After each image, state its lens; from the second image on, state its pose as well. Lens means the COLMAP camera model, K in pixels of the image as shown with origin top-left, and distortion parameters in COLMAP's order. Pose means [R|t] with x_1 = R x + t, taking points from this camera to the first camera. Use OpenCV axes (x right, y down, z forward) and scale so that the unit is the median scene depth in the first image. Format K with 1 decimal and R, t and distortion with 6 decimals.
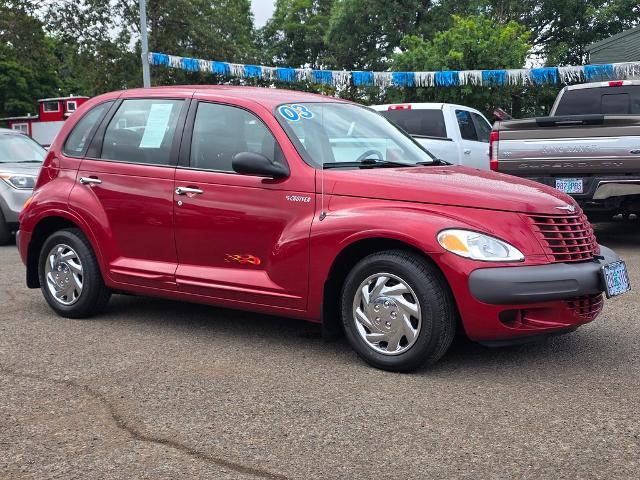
lens RADIAL K [[855.1, 0, 312.5], [0, 855.1, 246.5], [0, 0, 1]] dist [0.047803, 0.000000]
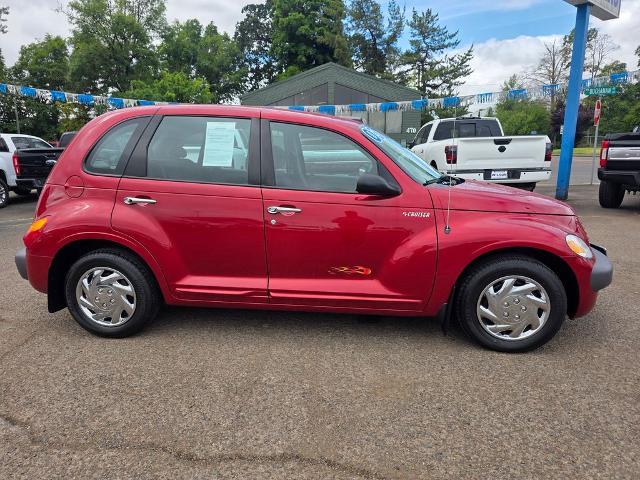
lens RADIAL K [[434.5, 0, 318.1], [0, 434.5, 244.6], [0, 0, 1]] dist [0.027876, -0.018060]
pose [[0.854093, -0.108058, 0.508772, -0.377843], [0.055182, 0.991486, 0.117946, -0.082165], [-0.517185, -0.072661, 0.852783, 0.520905]]
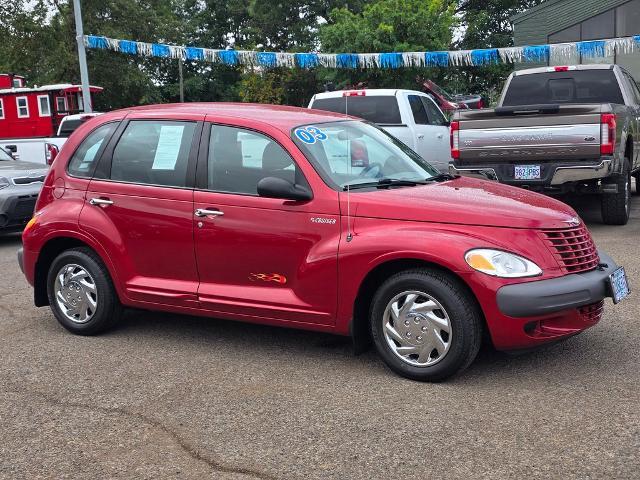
lens RADIAL K [[855.1, 0, 321.9], [0, 855.1, 241.4], [0, 0, 1]] dist [0.047803, 0.000000]
pose [[0.994409, -0.041638, 0.097043, -0.109606], [0.038489, 0.998677, 0.034103, -0.059836], [-0.098335, -0.030178, 0.994696, -0.043382]]
